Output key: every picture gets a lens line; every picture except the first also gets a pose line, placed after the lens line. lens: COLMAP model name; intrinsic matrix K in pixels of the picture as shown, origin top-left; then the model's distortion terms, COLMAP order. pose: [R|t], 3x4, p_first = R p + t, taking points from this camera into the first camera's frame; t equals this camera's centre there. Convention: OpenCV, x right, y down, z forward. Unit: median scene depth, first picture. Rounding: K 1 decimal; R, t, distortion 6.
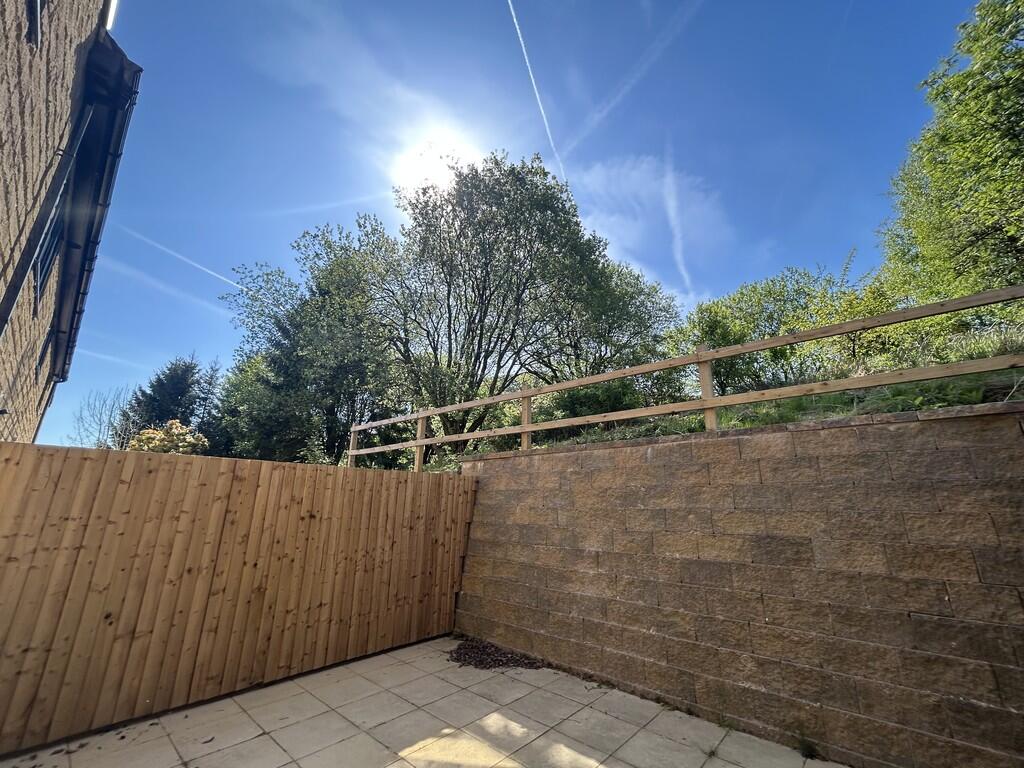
lens RADIAL K [[408.8, 0, 511.7], [0, 408.8, 383.2], [0, 0, 1]] dist [-0.001348, 0.000343]
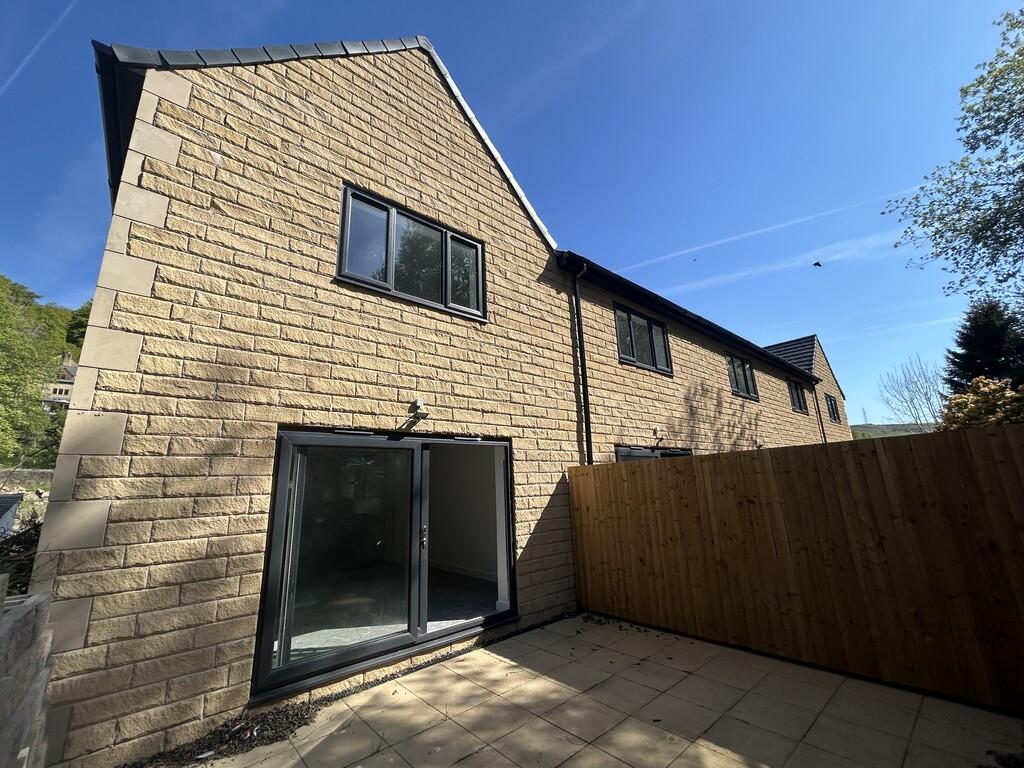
lens RADIAL K [[408.8, 0, 507.0], [0, 408.8, 386.2], [0, 0, 1]] dist [-0.001348, 0.000343]
pose [[-0.133193, -0.247860, -0.959596, 0.692869], [0.320808, 0.905314, -0.278367, 0.172919], [0.937732, -0.344923, -0.041066, 0.635810]]
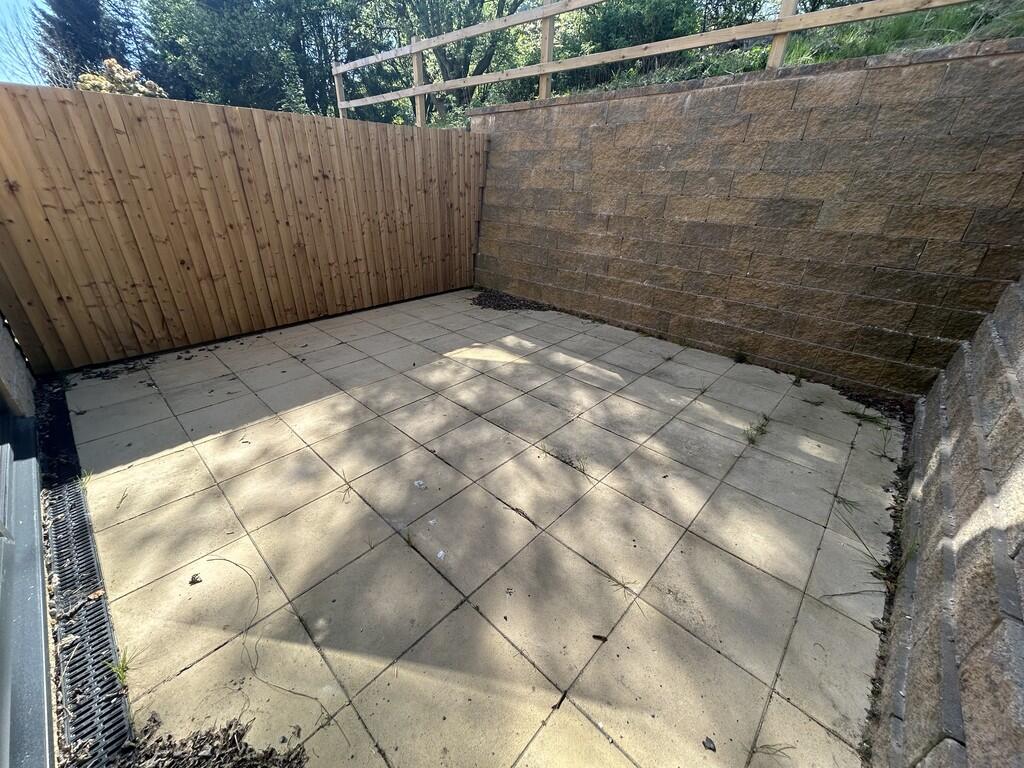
lens RADIAL K [[408.8, 0, 510.9], [0, 408.8, 383.6], [0, 0, 1]] dist [-0.001348, 0.000343]
pose [[0.999641, 0.018624, -0.019247, -0.011417], [-0.000335, 0.727287, 0.686334, 0.013600], [0.026780, -0.686081, 0.727032, -0.054952]]
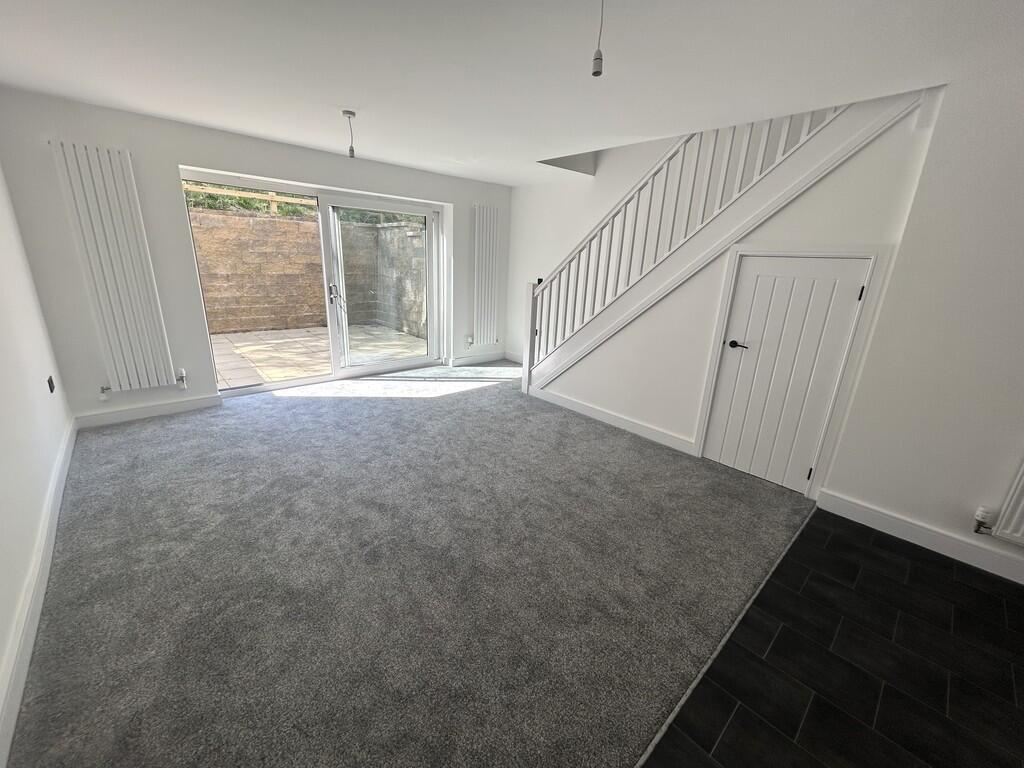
lens RADIAL K [[408.8, 0, 508.2], [0, 408.8, 381.2], [0, 0, 1]] dist [-0.001348, 0.000343]
pose [[0.104288, -0.295523, 0.949627, -1.764622], [-0.325256, 0.892193, 0.313369, -0.168883], [-0.939858, -0.341553, -0.003076, -0.403676]]
